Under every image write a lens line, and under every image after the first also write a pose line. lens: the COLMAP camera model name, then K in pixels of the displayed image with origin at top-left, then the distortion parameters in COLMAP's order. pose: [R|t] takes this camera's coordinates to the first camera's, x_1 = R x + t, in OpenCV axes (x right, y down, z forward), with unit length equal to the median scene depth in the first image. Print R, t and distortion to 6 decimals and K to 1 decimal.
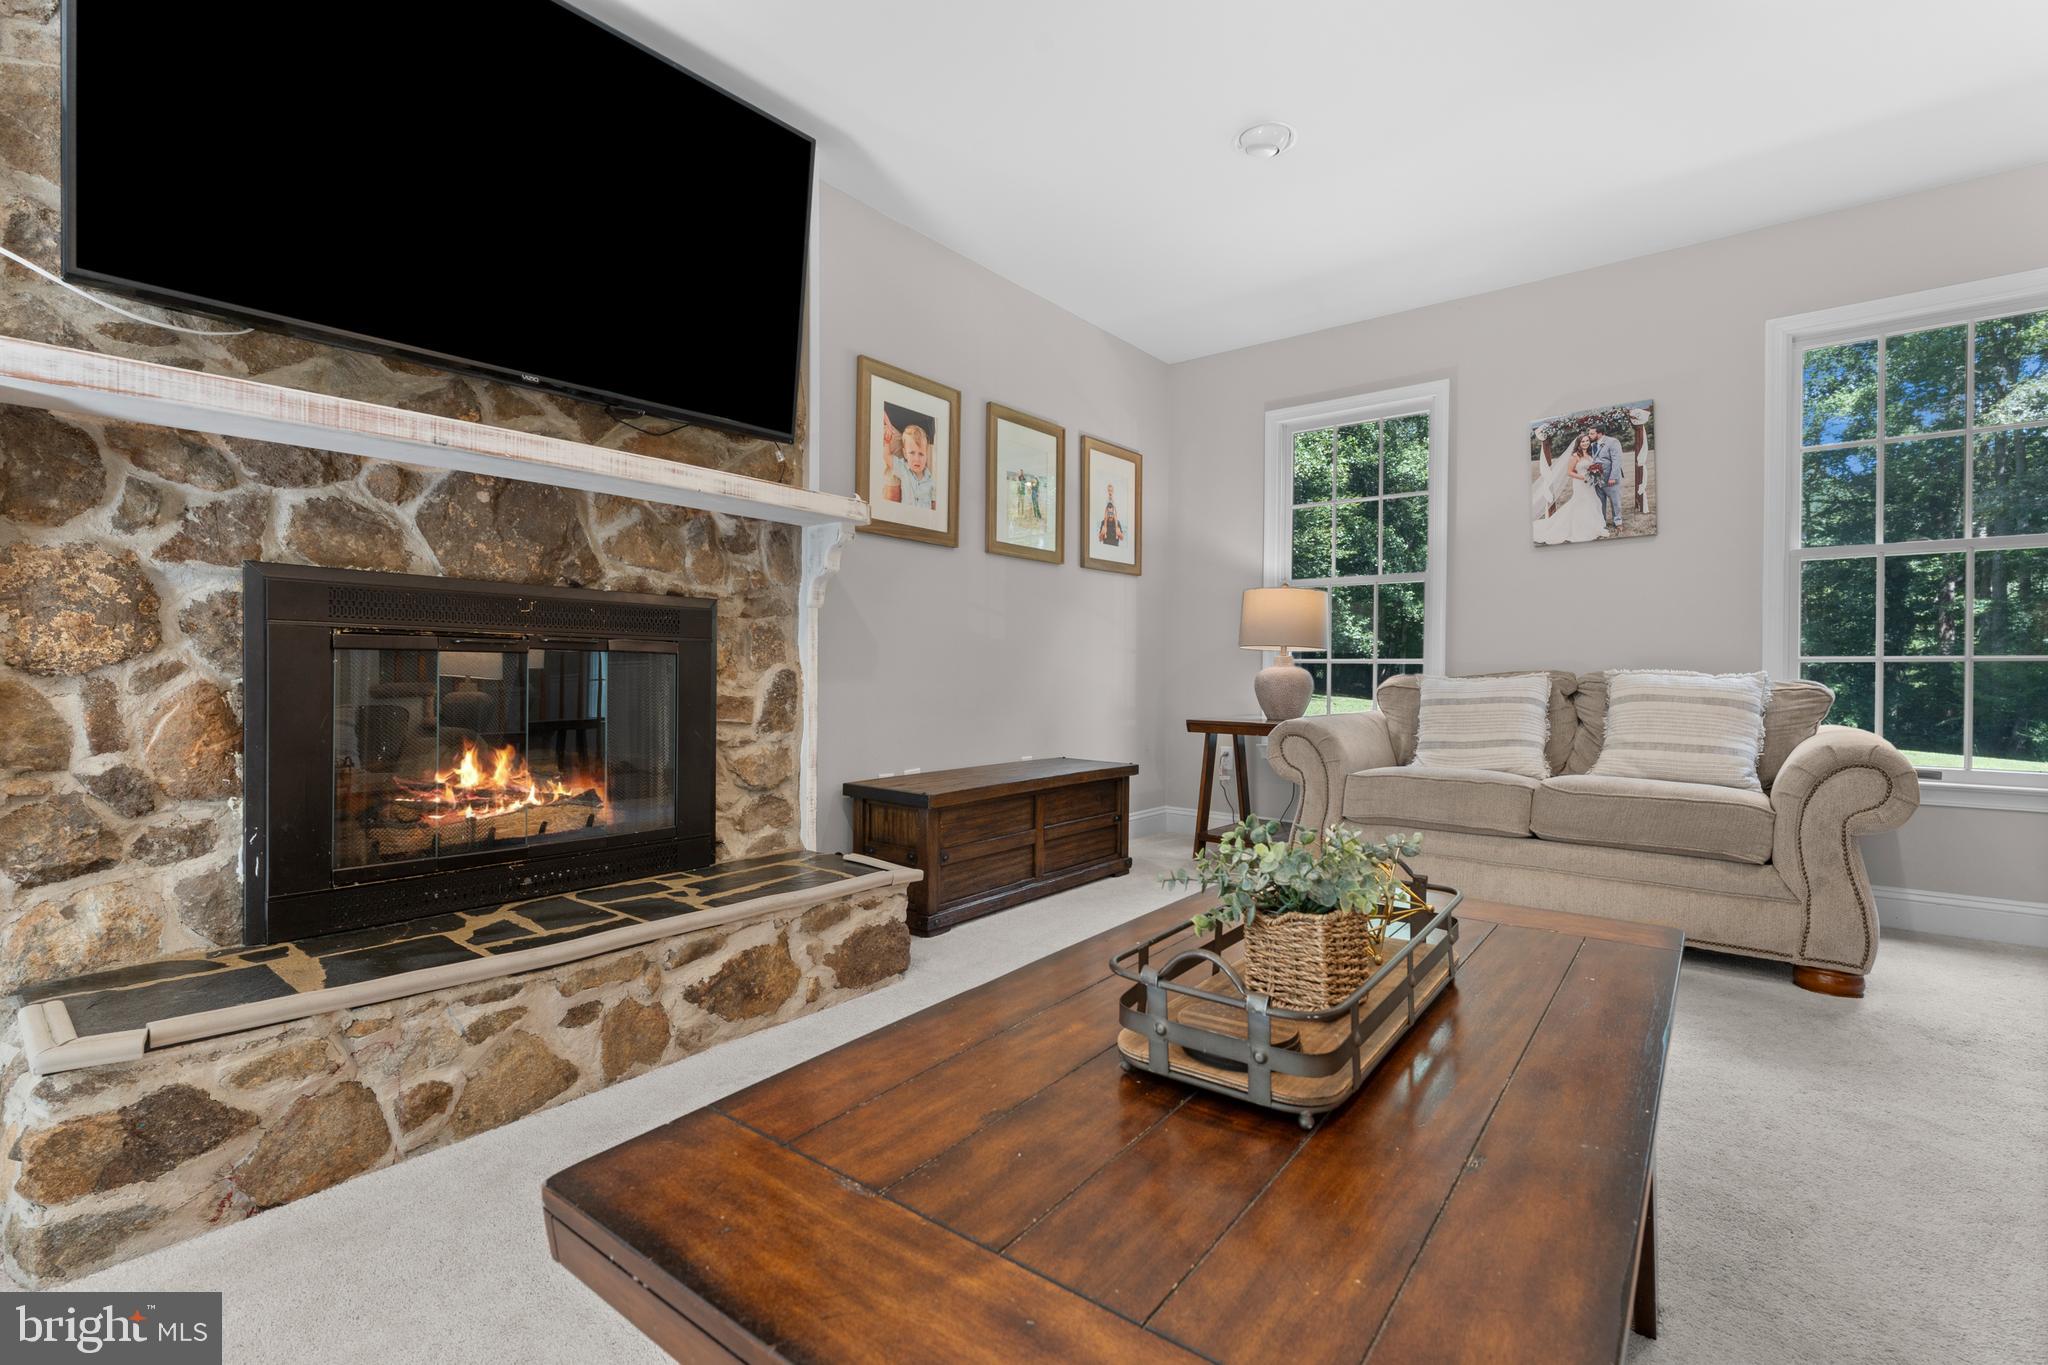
lens RADIAL K [[911.7, 0, 1029.0], [0, 911.7, 670.0], [0, 0, 1]] dist [0.000607, 0.000207]
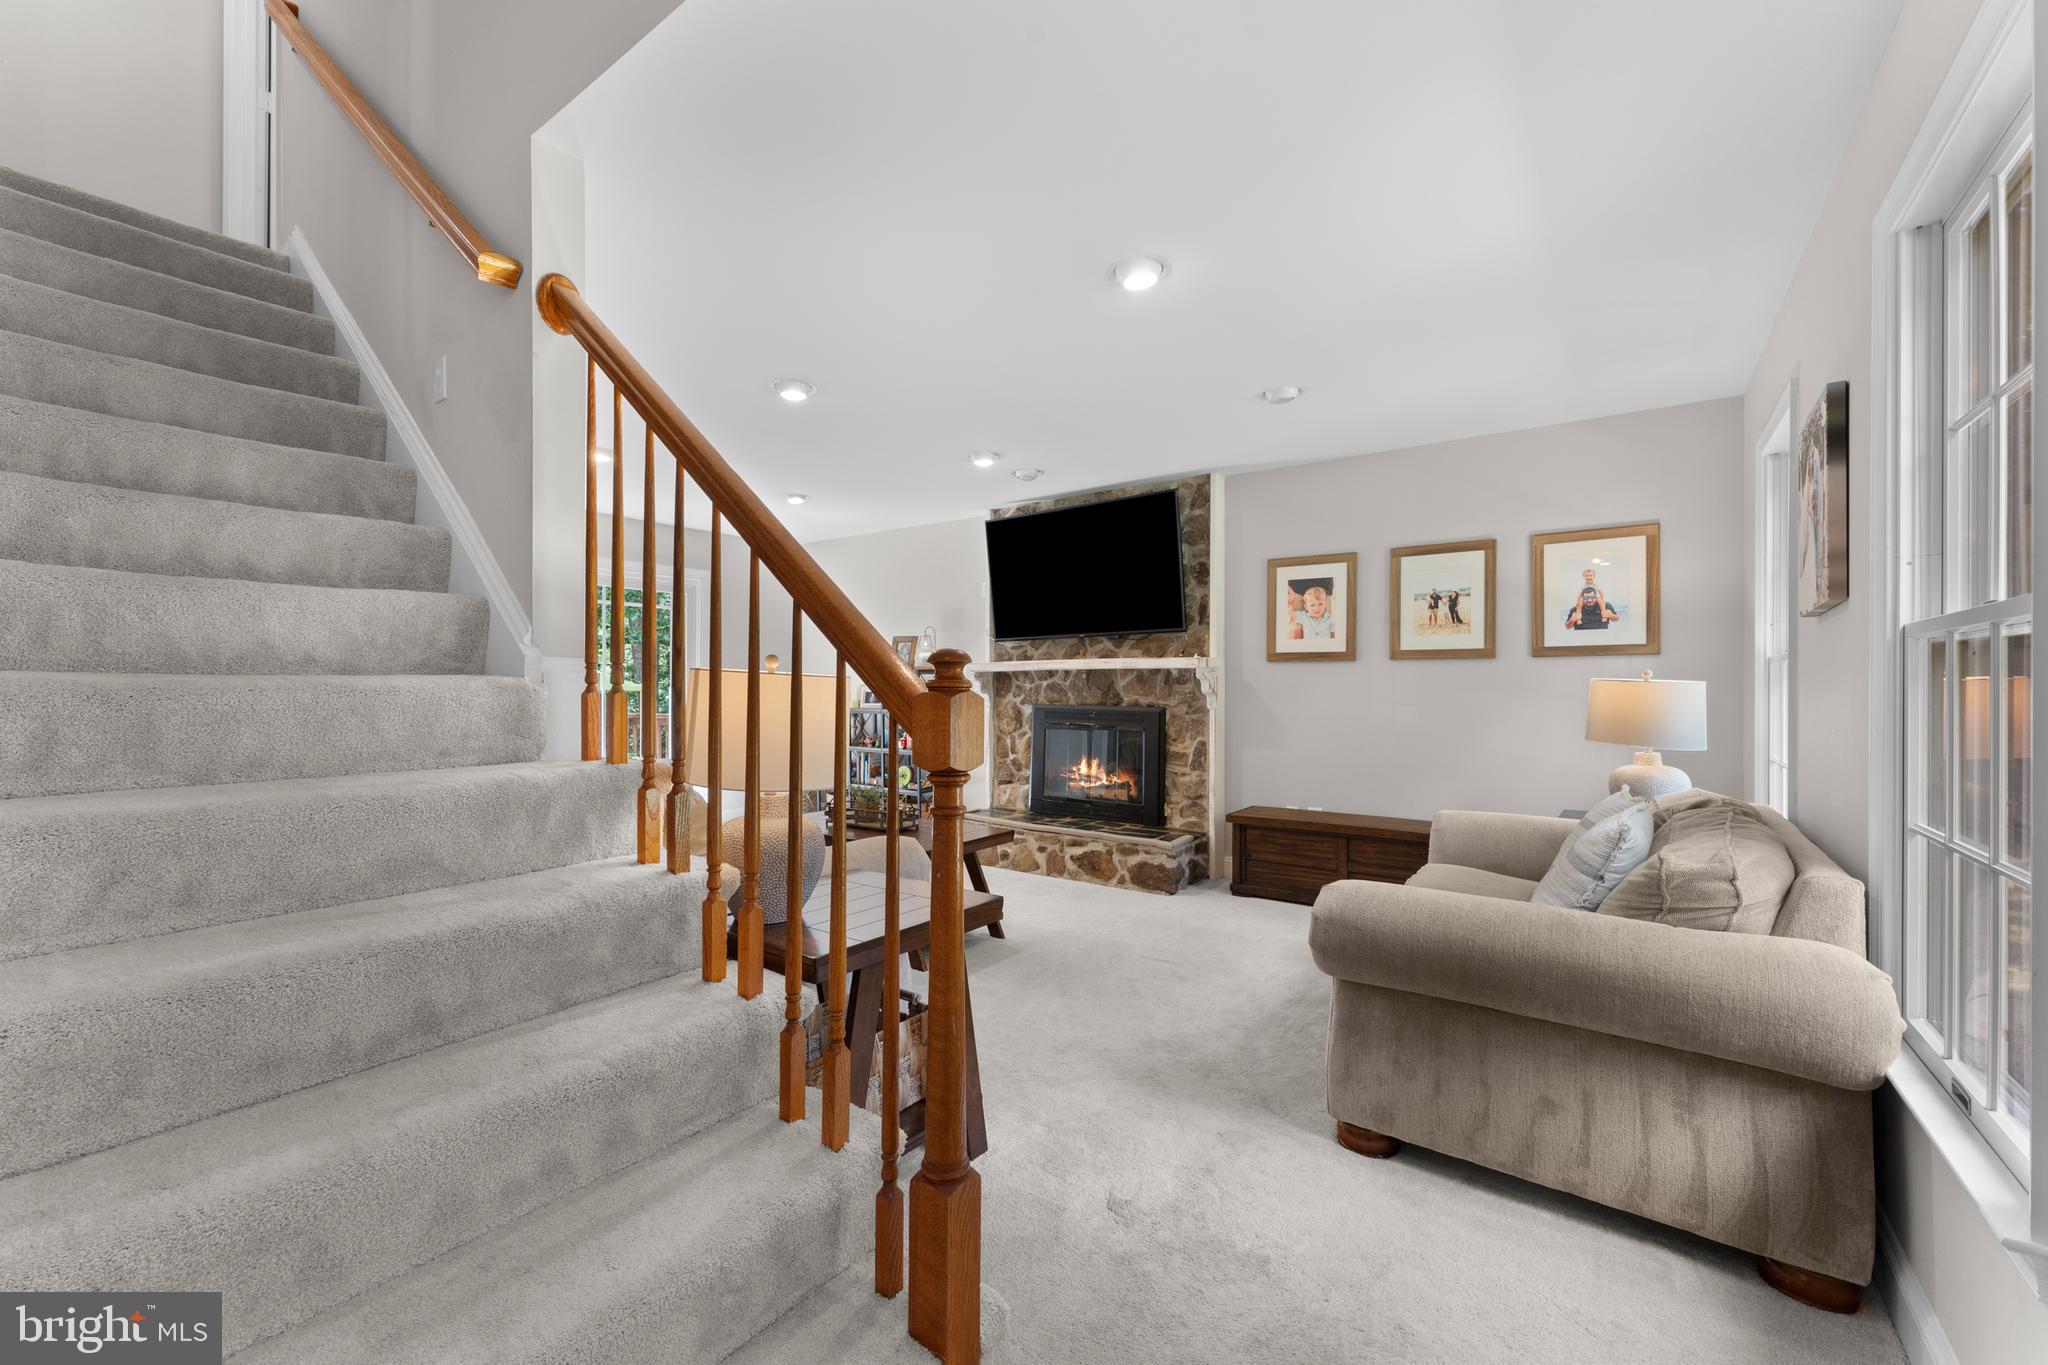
lens RADIAL K [[824.5, 0, 1026.4], [0, 824.5, 679.1], [0, 0, 1]] dist [0.015806, 0.000079]
pose [[0.036802, -0.015553, -0.999202, 1.552157], [-0.001108, 0.999878, -0.015604, -0.107825], [0.999322, 0.001682, 0.036780, 0.555118]]
